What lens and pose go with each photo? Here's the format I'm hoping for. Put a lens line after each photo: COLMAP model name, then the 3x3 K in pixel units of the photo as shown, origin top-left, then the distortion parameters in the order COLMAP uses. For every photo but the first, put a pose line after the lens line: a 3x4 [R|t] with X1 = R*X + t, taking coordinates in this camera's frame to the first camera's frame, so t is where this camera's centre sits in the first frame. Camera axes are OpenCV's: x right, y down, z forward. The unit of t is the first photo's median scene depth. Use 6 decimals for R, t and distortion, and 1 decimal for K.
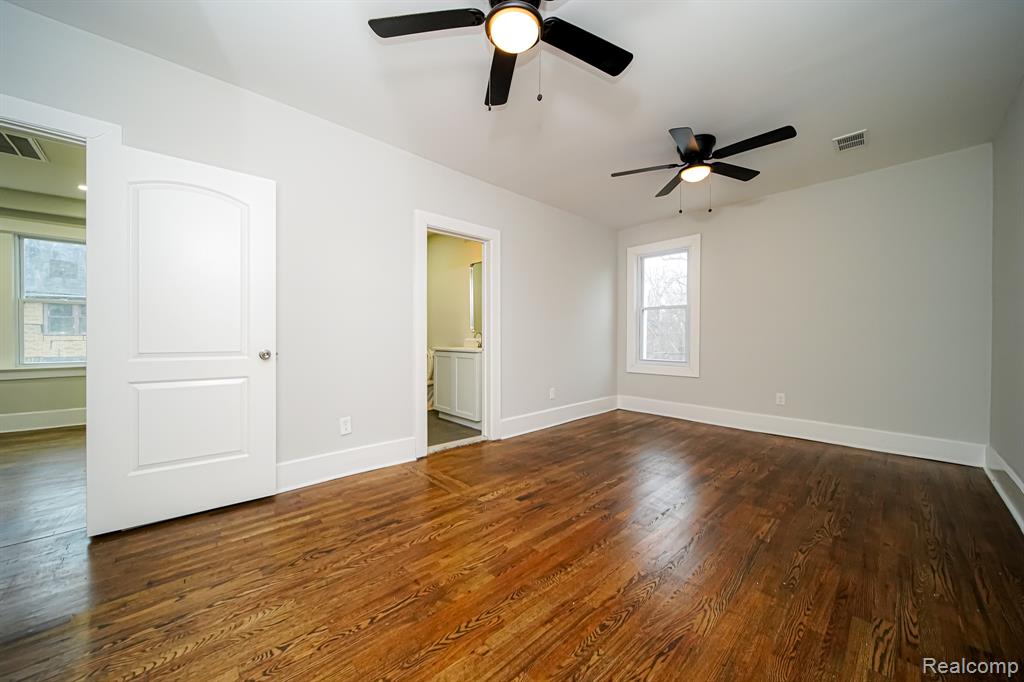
lens RADIAL K [[365.5, 0, 508.9], [0, 365.5, 337.8], [0, 0, 1]] dist [0.001791, -0.000049]
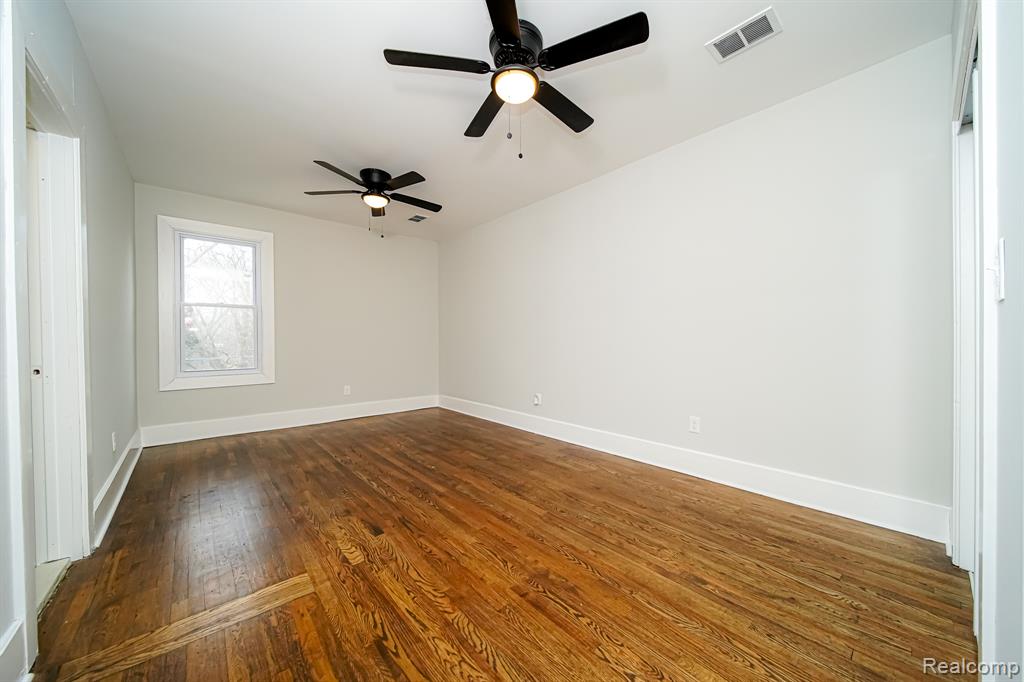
lens RADIAL K [[365.5, 0, 513.7], [0, 365.5, 339.4], [0, 0, 1]] dist [0.001791, -0.000049]
pose [[0.021414, -0.001269, 0.999770, -0.869133], [0.005769, 0.999983, 0.001146, -0.007192], [-0.999754, 0.005744, 0.021421, 0.715000]]
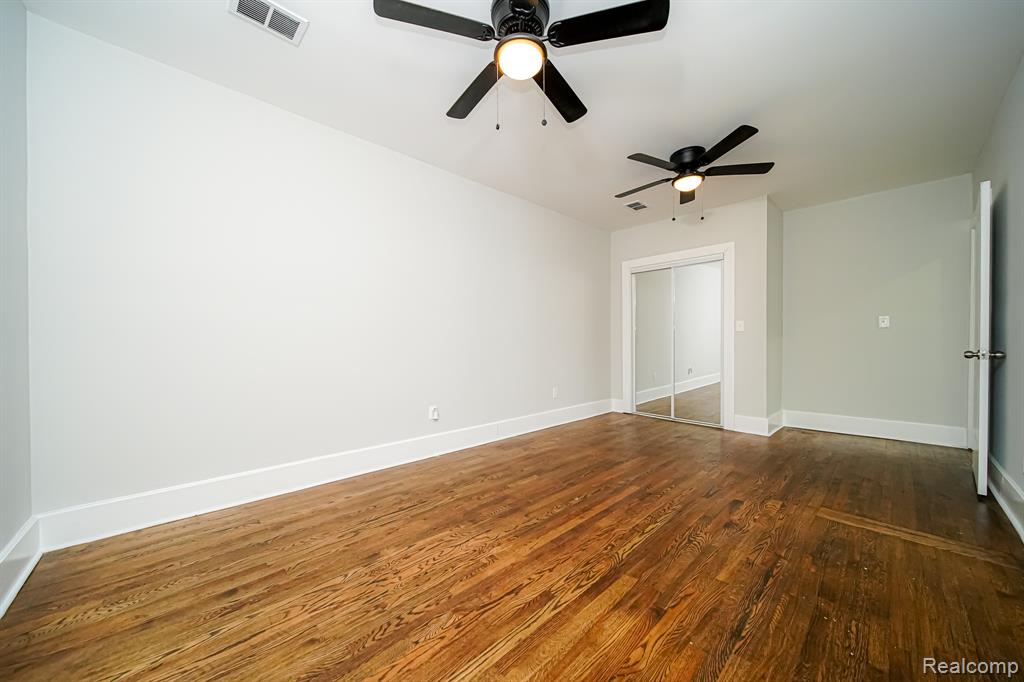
lens RADIAL K [[365.5, 0, 519.2], [0, 365.5, 342.7], [0, 0, 1]] dist [0.001791, -0.000049]
pose [[-0.999531, -0.002472, -0.030525, 0.699085], [-0.002749, 0.999955, 0.009026, 0.008191], [0.030501, 0.009106, -0.999493, 2.106520]]
